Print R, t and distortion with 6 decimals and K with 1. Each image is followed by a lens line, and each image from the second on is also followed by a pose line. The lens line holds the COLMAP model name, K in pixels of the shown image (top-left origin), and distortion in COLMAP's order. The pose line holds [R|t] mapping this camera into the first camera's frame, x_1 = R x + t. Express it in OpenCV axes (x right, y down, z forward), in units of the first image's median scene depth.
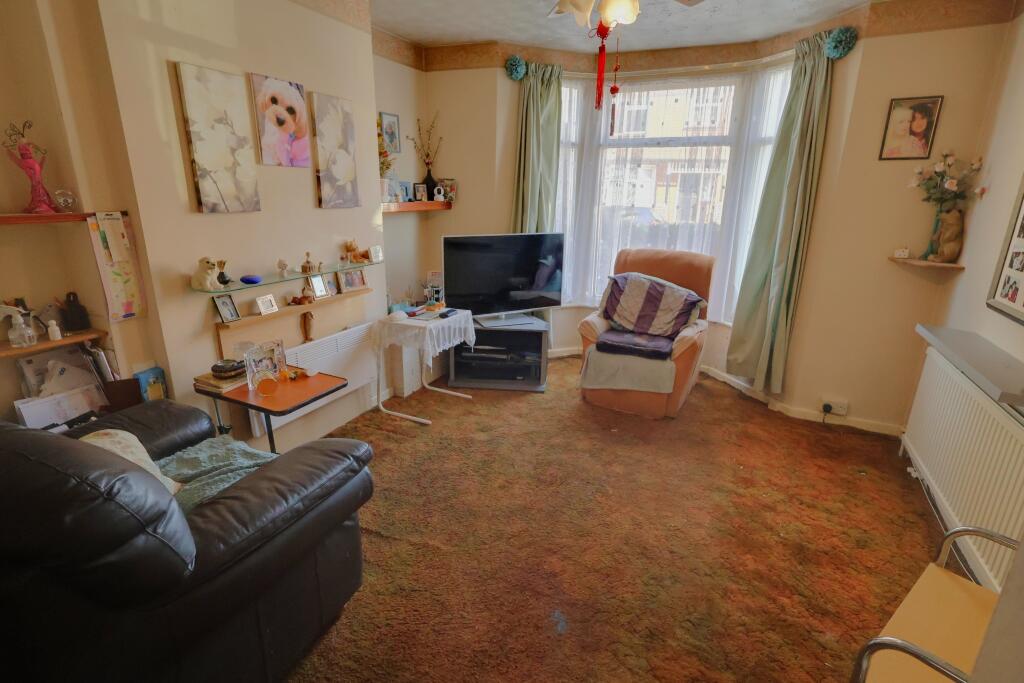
lens RADIAL K [[495.9, 0, 512.7], [0, 495.9, 340.0], [0, 0, 1]] dist [0.003874, 0.000437]
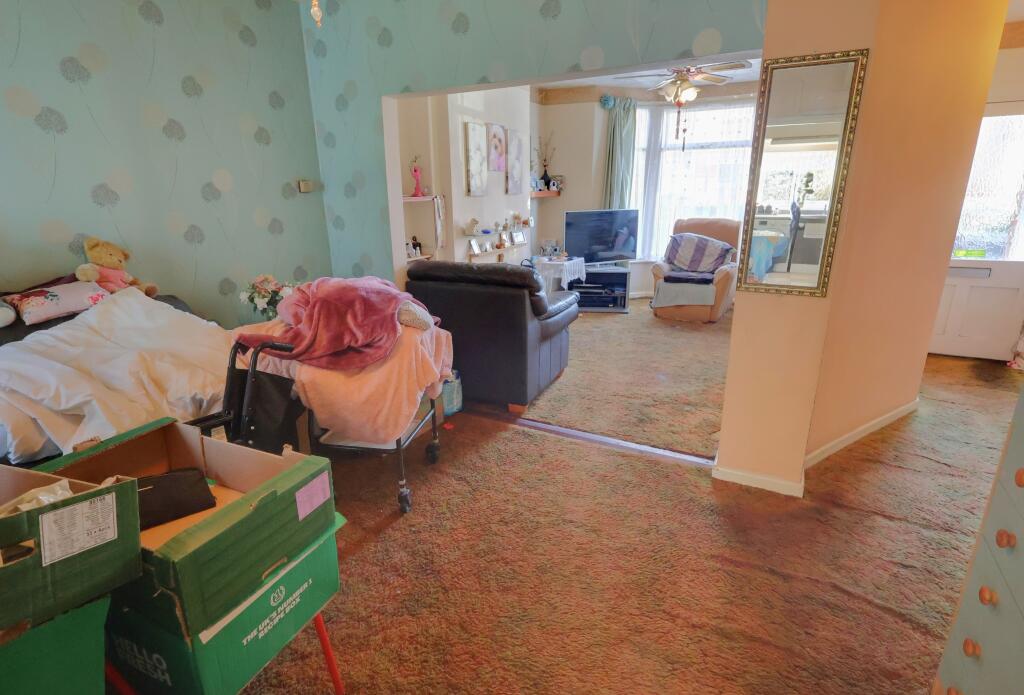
lens RADIAL K [[507.9, 0, 511.2], [0, 507.9, 345.5], [0, 0, 1]] dist [-0.002082, -0.000066]
pose [[0.997835, -0.014766, -0.064089, -0.205010], [0.015199, 0.999865, 0.006279, 0.197656], [0.063988, -0.007239, 0.997924, -0.607828]]
